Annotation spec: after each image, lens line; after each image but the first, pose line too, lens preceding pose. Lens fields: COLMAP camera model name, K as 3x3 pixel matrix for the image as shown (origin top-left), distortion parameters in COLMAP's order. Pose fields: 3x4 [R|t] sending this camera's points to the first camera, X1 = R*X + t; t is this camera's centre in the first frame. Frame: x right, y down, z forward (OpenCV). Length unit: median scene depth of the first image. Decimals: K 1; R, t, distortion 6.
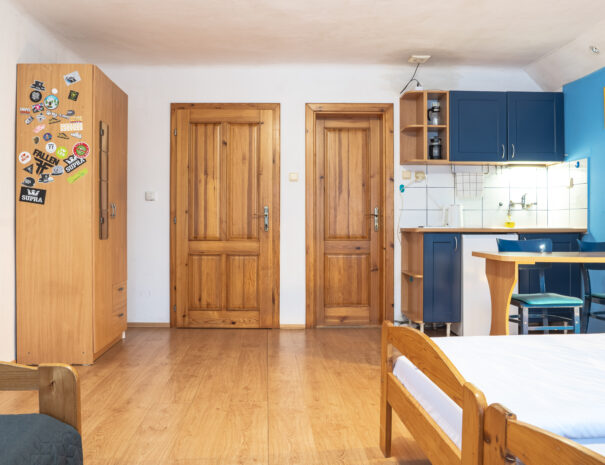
lens RADIAL K [[528.3, 0, 302.5], [0, 528.3, 232.5], [0, 0, 1]] dist [-0.057773, 0.012825]
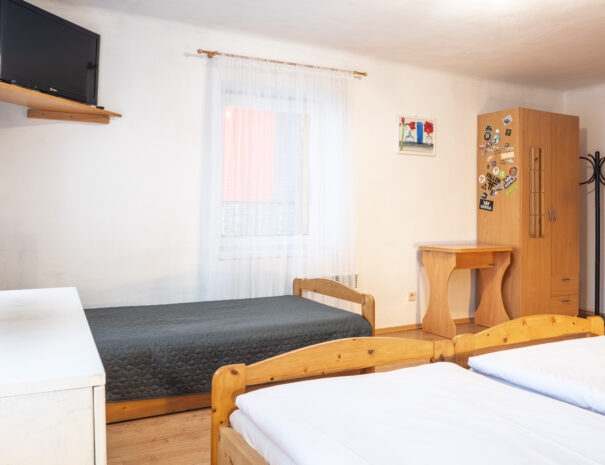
lens RADIAL K [[551.4, 0, 286.3], [0, 551.4, 200.3], [0, 0, 1]] dist [-0.062843, 0.009479]
pose [[0.391423, -0.015790, -0.920075, 0.480023], [-0.021466, 0.999424, -0.026284, -0.023435], [0.919960, 0.030039, 0.390859, -0.075202]]
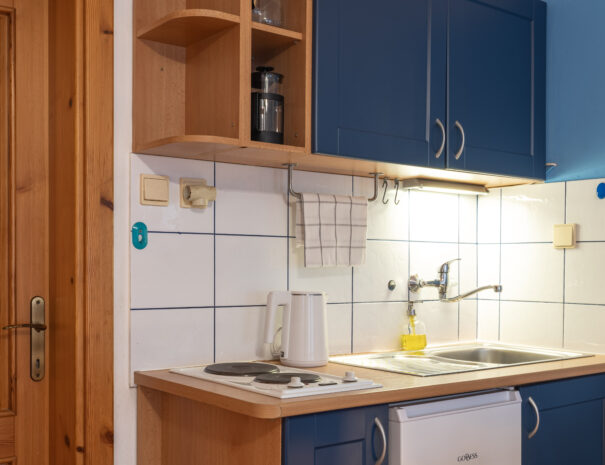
lens RADIAL K [[765.0, 0, 302.8], [0, 765.0, 279.9], [0, 0, 1]] dist [0.001012, 0.007072]
pose [[0.813287, -0.003393, 0.581853, 0.017008], [0.001548, 0.999992, 0.003669, -0.061232], [-0.581861, -0.002083, 0.813285, 0.613421]]
